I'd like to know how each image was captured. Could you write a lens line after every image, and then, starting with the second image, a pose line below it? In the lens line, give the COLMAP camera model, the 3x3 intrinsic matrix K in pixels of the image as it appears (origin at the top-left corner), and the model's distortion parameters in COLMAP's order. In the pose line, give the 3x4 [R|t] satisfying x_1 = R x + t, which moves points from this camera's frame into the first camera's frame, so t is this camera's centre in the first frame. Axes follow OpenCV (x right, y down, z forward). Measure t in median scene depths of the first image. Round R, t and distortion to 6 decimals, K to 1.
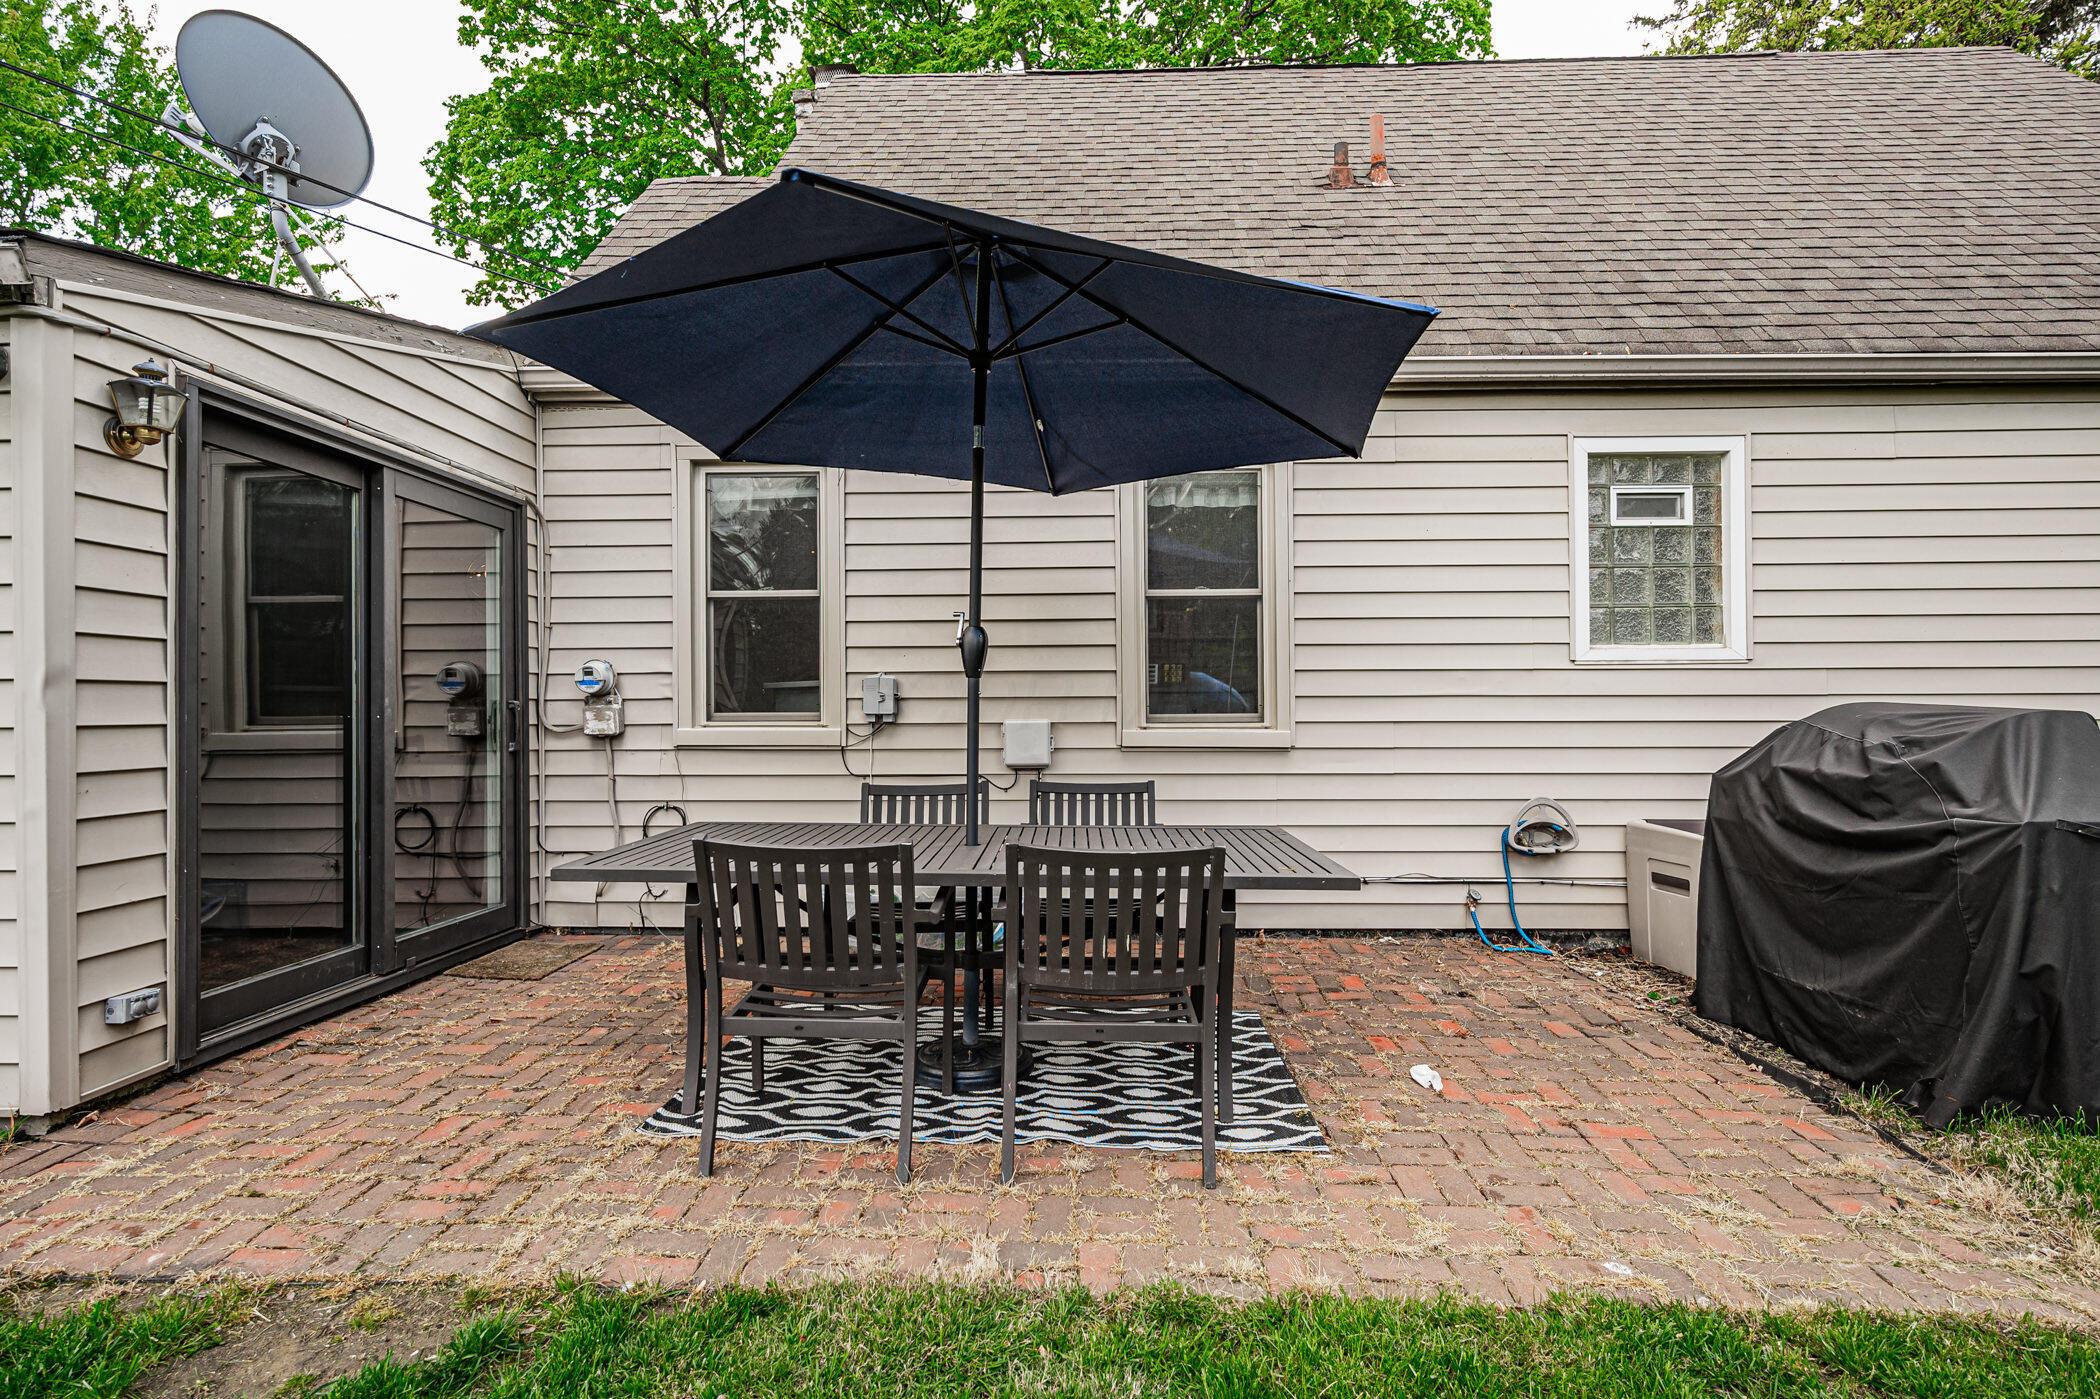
lens RADIAL K [[1043.8, 0, 1049.5], [0, 1043.8, 701.3], [0, 0, 1]] dist [-0.001197, 0.000076]
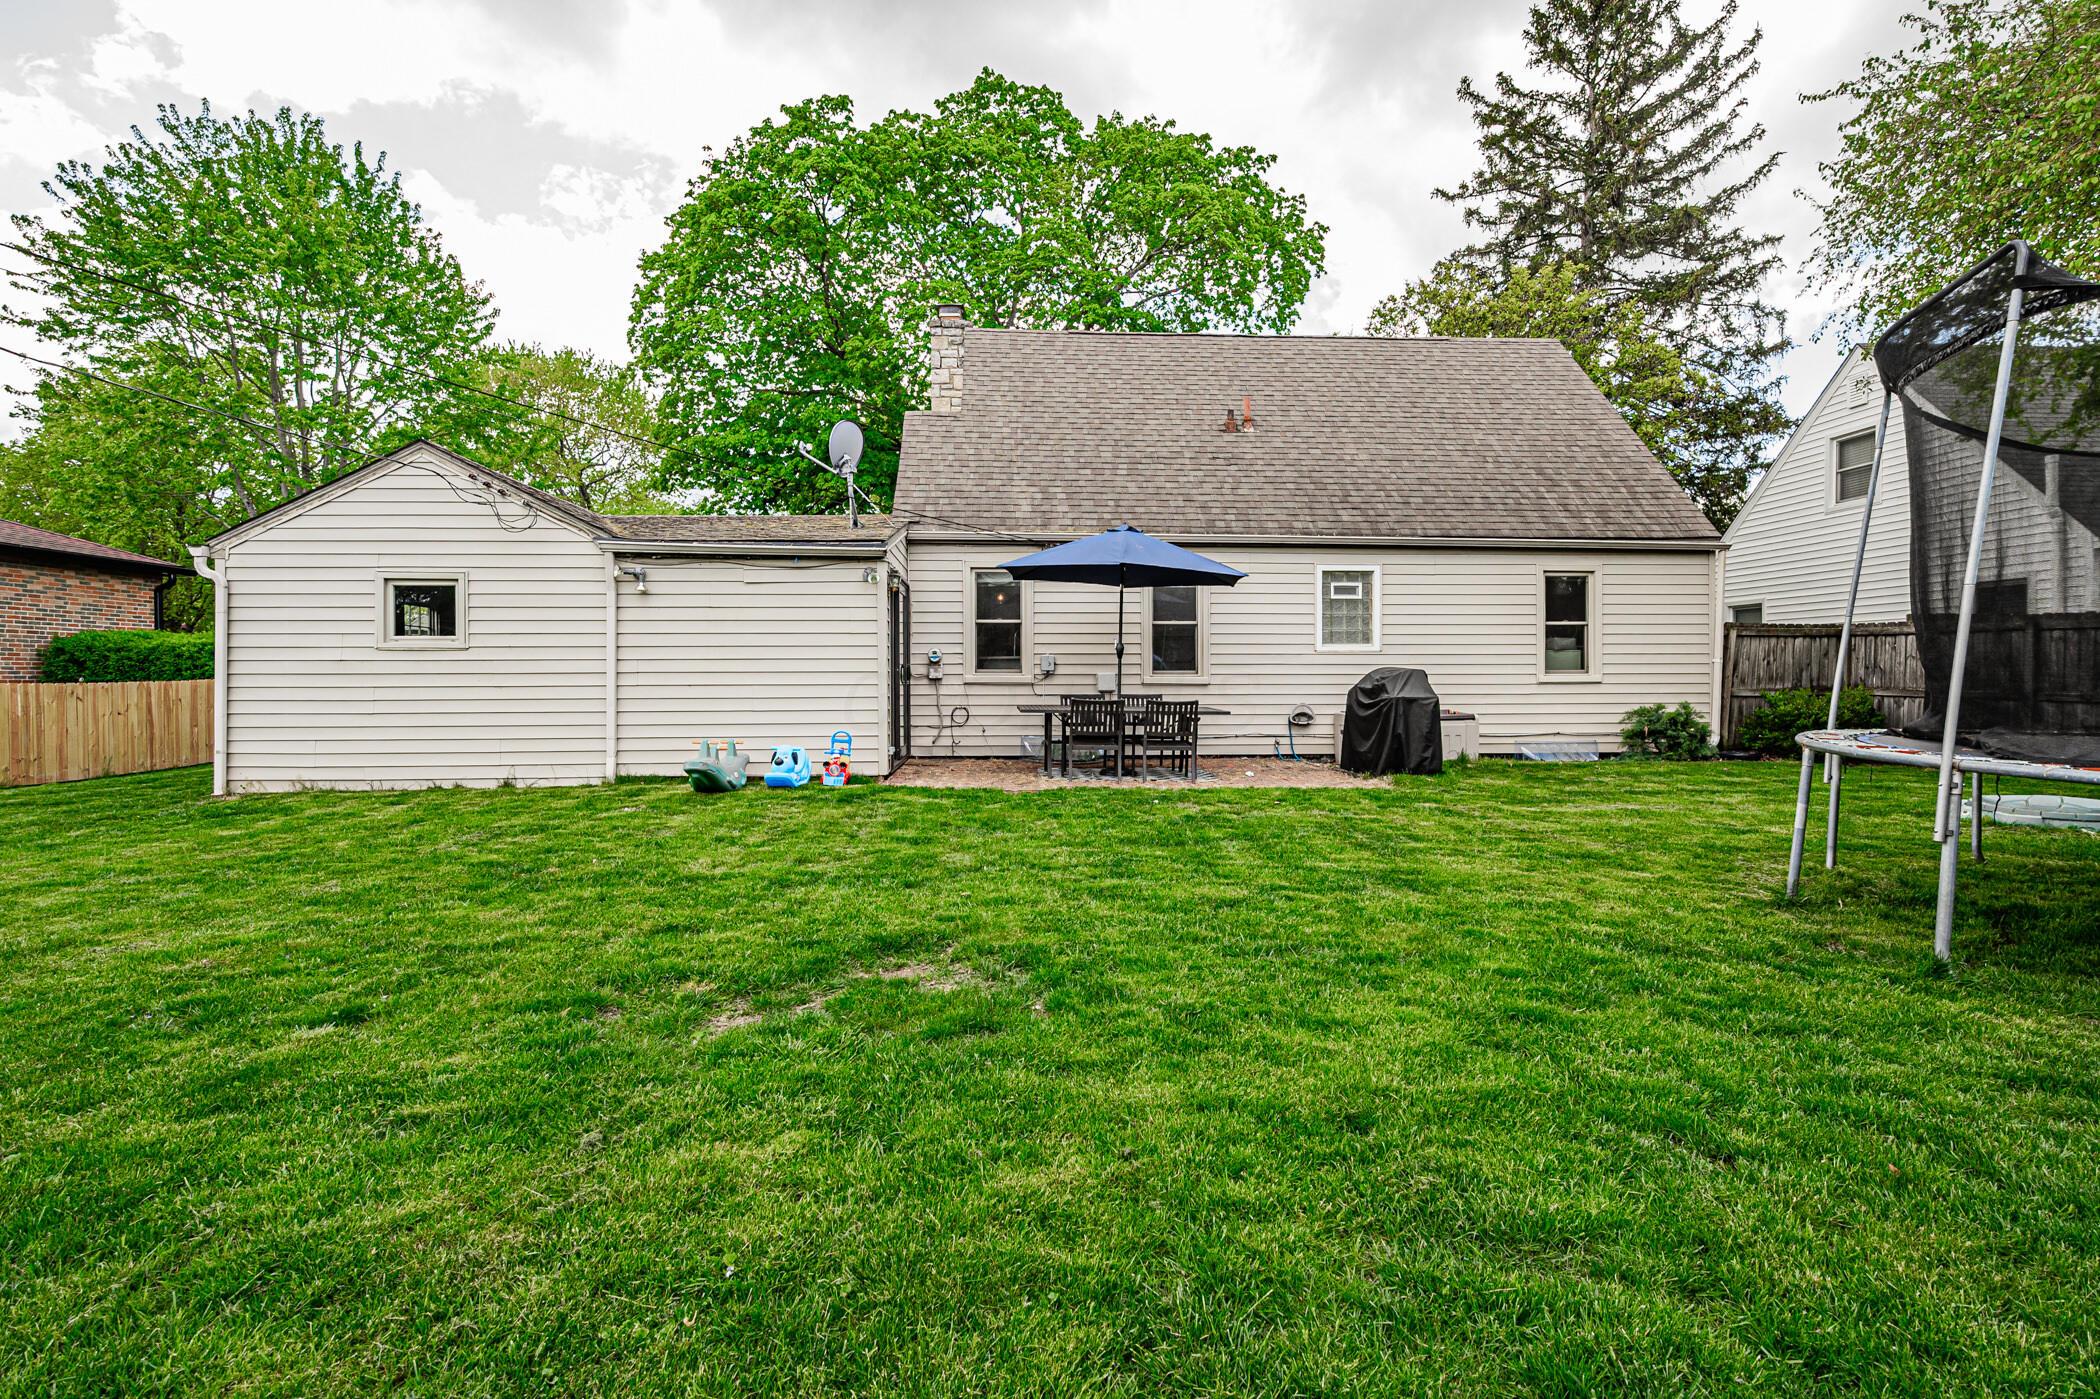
lens RADIAL K [[1002.1, 0, 1048.4], [0, 1002.1, 683.8], [0, 0, 1]] dist [-0.003971, -0.000435]
pose [[0.996127, 0.002744, 0.087878, -0.374033], [-0.004308, 0.999836, 0.017612, 0.001917], [-0.087815, -0.017923, 0.995976, -1.407218]]
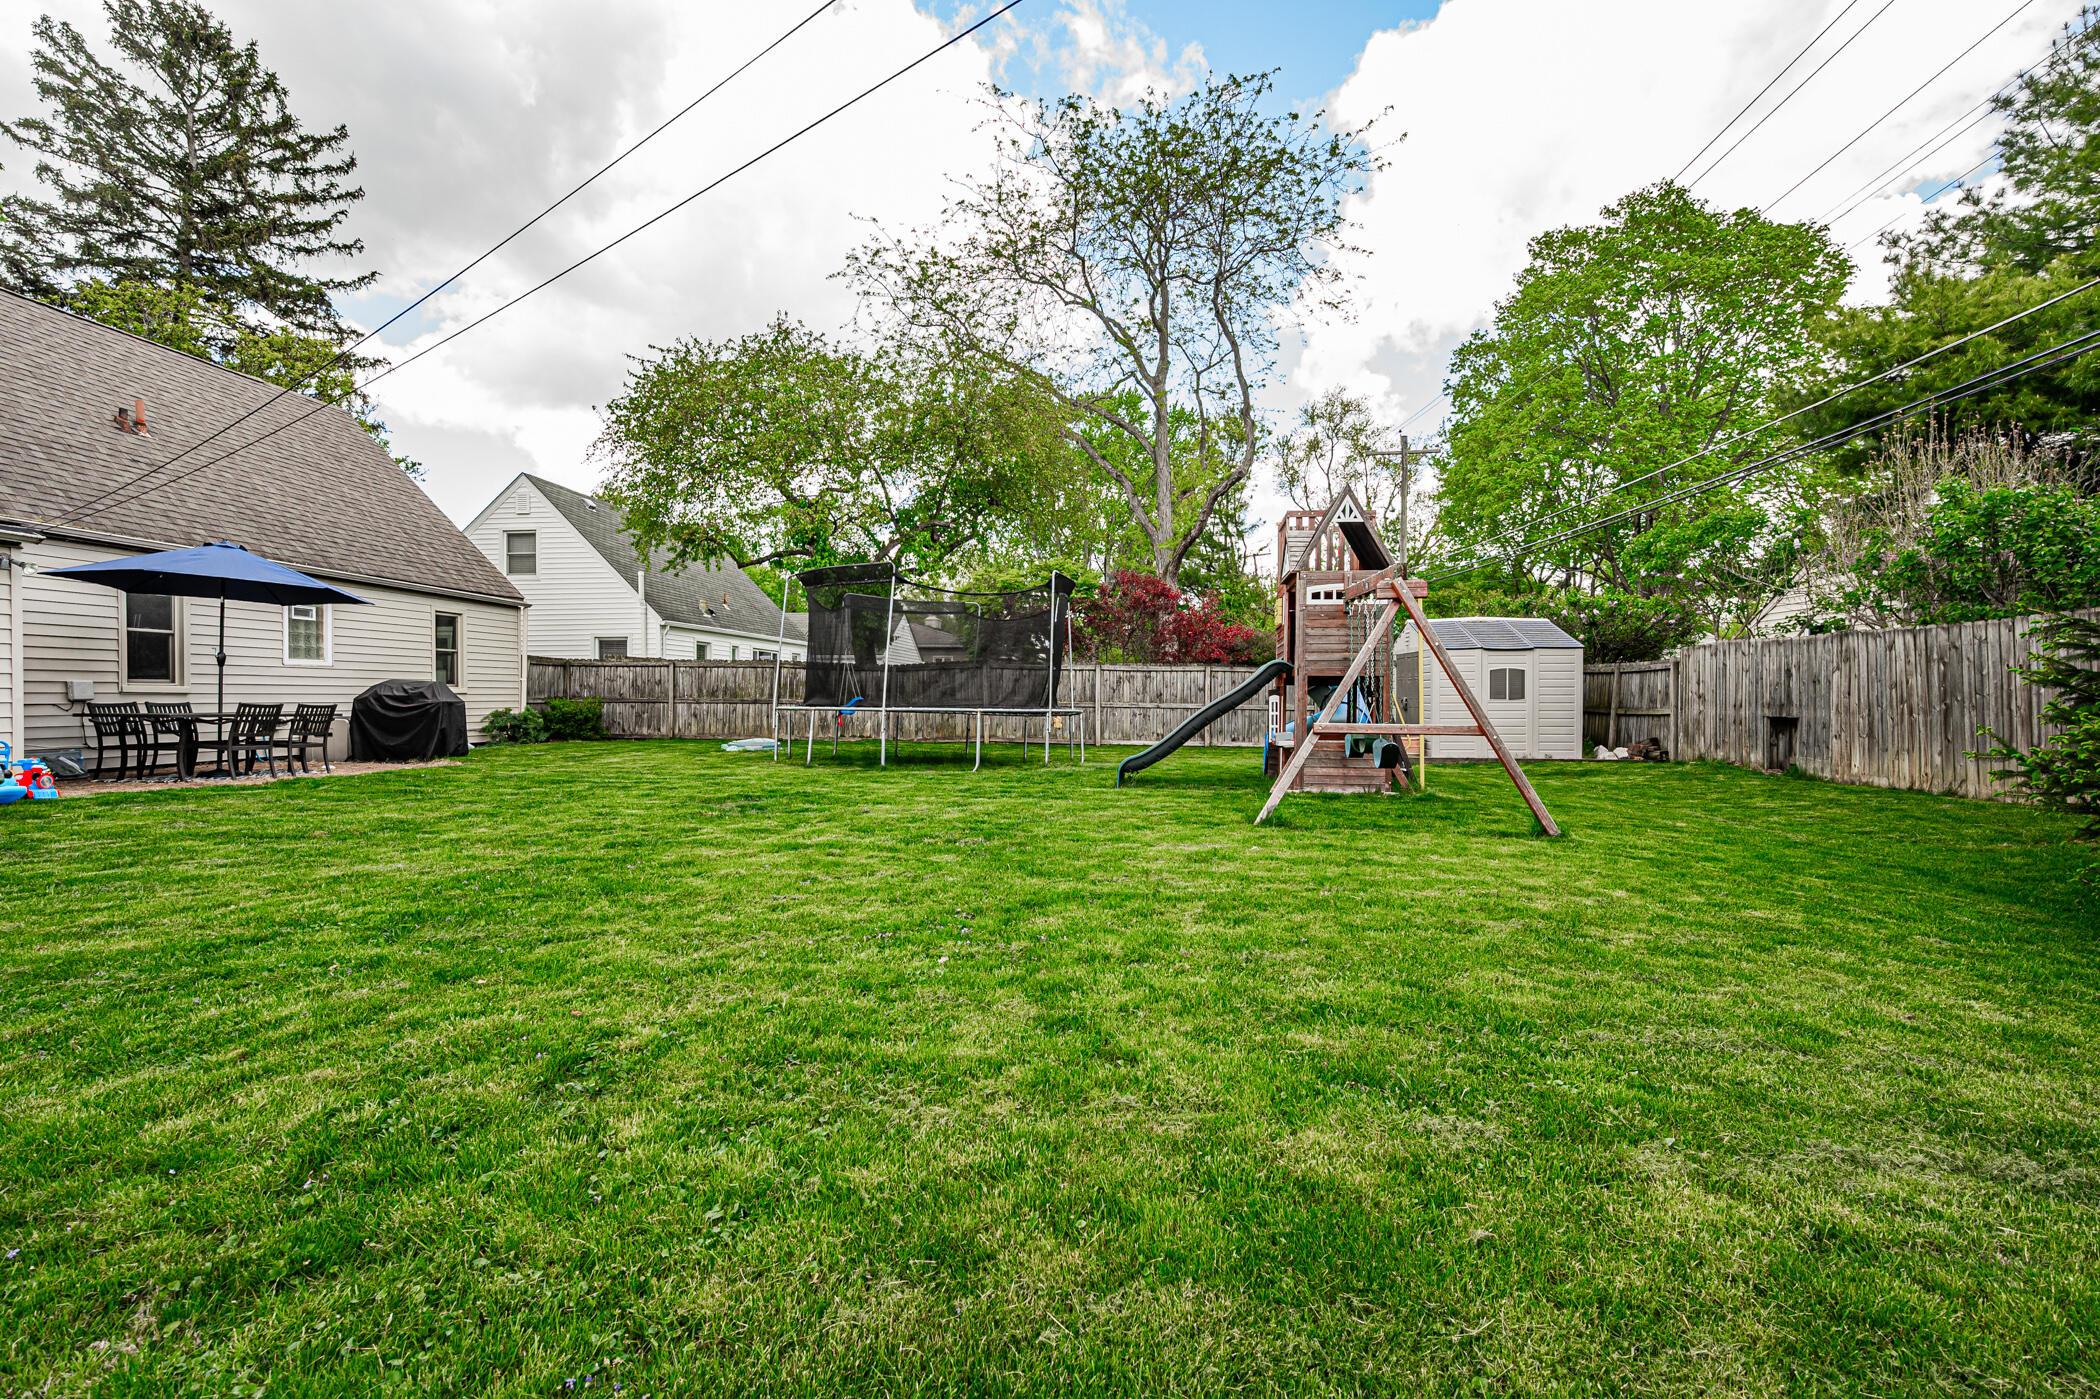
lens RADIAL K [[962.3, 0, 1043.2], [0, 962.3, 700.7], [0, 0, 1]] dist [0.001092, 0.000114]
pose [[0.073312, 0.000118, 0.997309, -2.032299], [-0.013730, 0.999905, 0.000891, 0.032478], [-0.997215, -0.013758, 0.073307, -1.329073]]
